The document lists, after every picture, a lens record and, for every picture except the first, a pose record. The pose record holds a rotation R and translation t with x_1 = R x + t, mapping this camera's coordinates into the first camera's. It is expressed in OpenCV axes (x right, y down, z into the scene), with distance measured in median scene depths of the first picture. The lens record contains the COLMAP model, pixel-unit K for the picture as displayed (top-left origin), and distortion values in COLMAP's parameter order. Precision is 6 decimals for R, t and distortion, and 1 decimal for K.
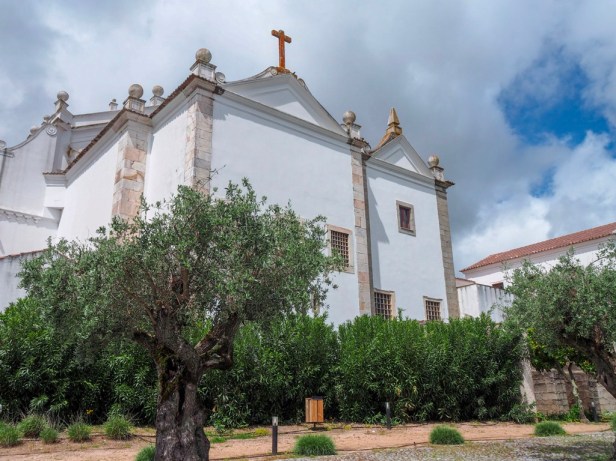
lens RADIAL K [[569.9, 0, 308.0], [0, 569.9, 230.5], [0, 0, 1]] dist [-0.009588, 0.014472]
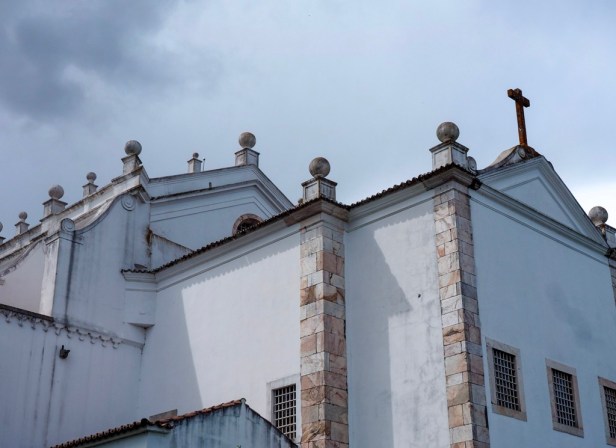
lens RADIAL K [[1022.4, 0, 308.0], [0, 1022.4, 224.0], [0, 0, 1]] dist [-0.009499, 0.010950]
pose [[0.996359, 0.053781, 0.066159, -0.414749], [-0.046688, 0.993434, -0.104446, -0.050248], [-0.071342, 0.100976, 0.992328, -0.224800]]
